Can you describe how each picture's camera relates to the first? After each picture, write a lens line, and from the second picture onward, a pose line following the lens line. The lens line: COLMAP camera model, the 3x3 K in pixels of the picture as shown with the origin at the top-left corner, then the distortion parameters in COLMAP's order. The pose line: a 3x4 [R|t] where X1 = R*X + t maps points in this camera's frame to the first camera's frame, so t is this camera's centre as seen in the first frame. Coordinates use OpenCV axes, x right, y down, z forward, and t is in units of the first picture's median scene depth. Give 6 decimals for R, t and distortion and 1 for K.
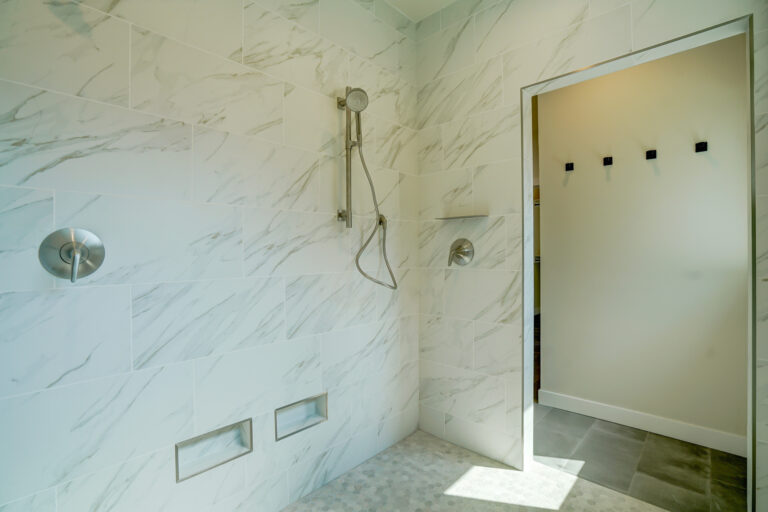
lens RADIAL K [[352.2, 0, 383.8], [0, 352.2, 256.3], [0, 0, 1]] dist [-0.036989, 0.000949]
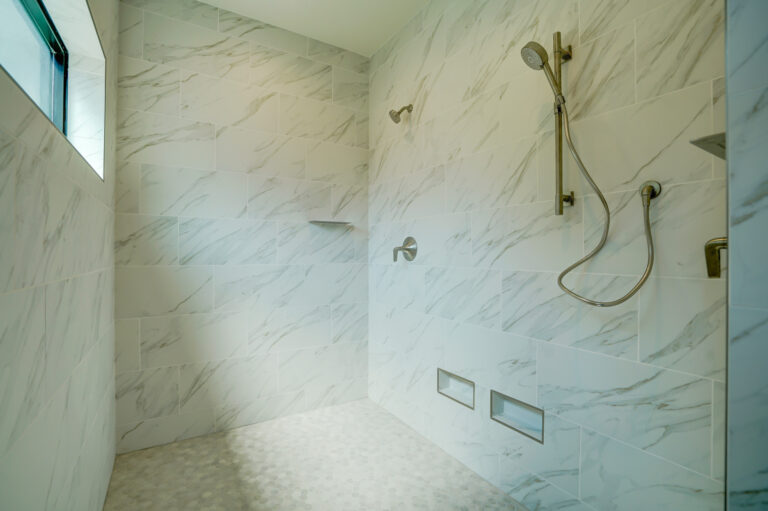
lens RADIAL K [[352.2, 0, 383.4], [0, 352.2, 251.2], [0, 0, 1]] dist [-0.036989, 0.000949]
pose [[-0.243621, 0.008207, -0.969836, 0.811278], [-0.002836, 0.999954, 0.009174, -0.008591], [0.969866, 0.004986, -0.243586, 0.898027]]
